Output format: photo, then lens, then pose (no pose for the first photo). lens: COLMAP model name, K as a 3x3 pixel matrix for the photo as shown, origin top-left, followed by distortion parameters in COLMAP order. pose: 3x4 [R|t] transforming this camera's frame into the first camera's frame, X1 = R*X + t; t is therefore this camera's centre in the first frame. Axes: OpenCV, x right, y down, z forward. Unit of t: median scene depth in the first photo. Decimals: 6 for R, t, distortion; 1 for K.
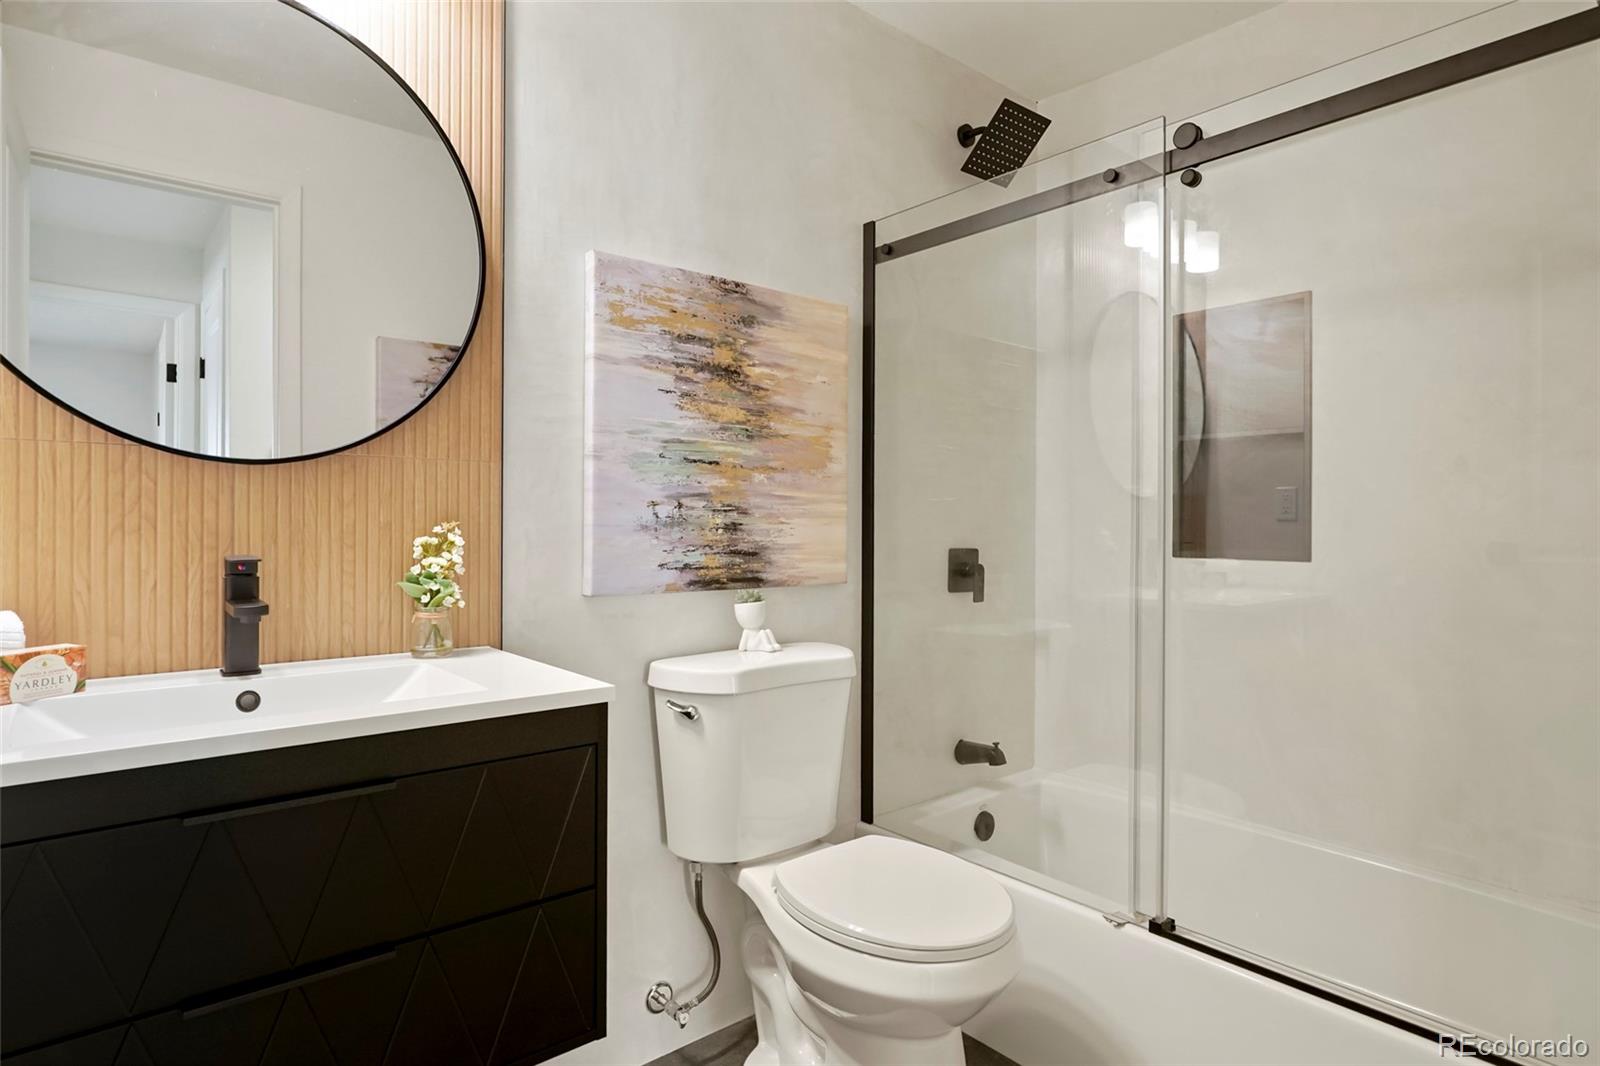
lens RADIAL K [[866.4, 0, 800.0], [0, 866.4, 533.0], [0, 0, 1]] dist [0.001087, 0.000991]
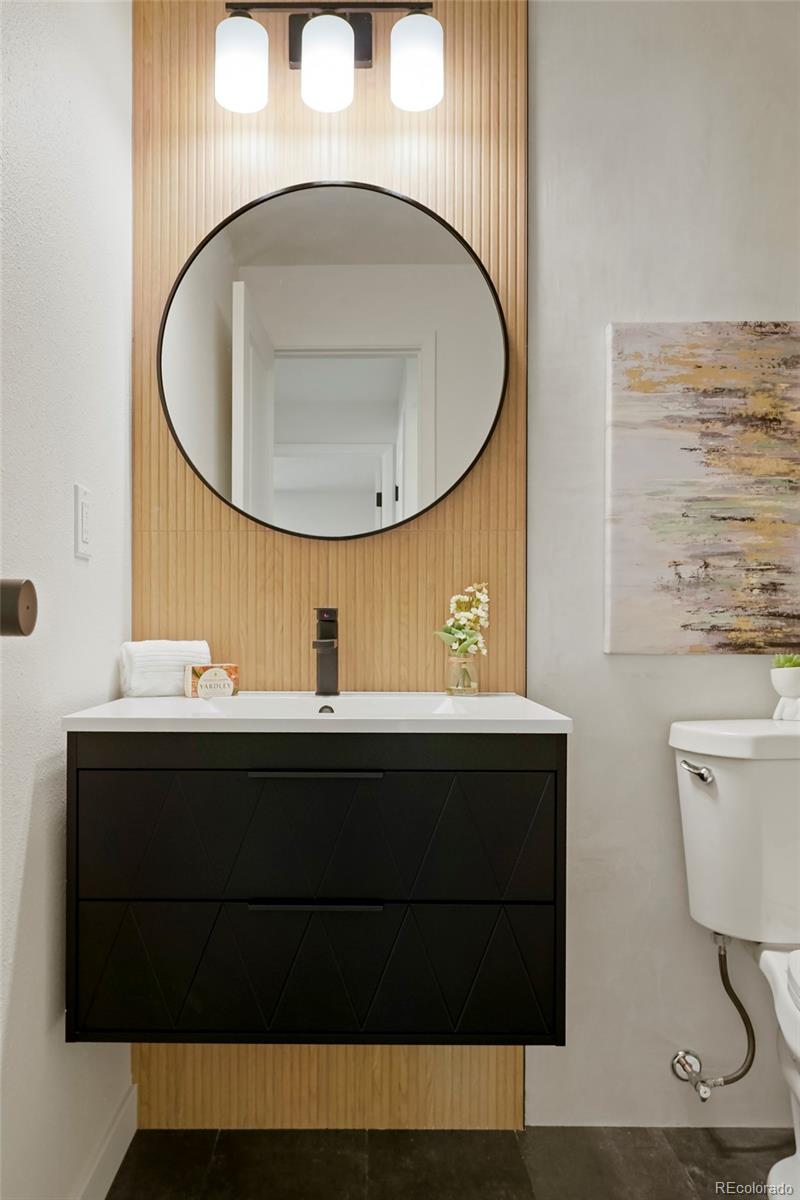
lens RADIAL K [[871.4, 0, 399.5], [0, 871.4, 653.5], [0, 0, 1]] dist [0.006346, 0.004778]
pose [[0.757363, 0.008071, -0.652944, 0.248633], [-0.010150, 0.999948, 0.000586, 0.072610], [0.652915, 0.006184, 0.757406, 0.031911]]
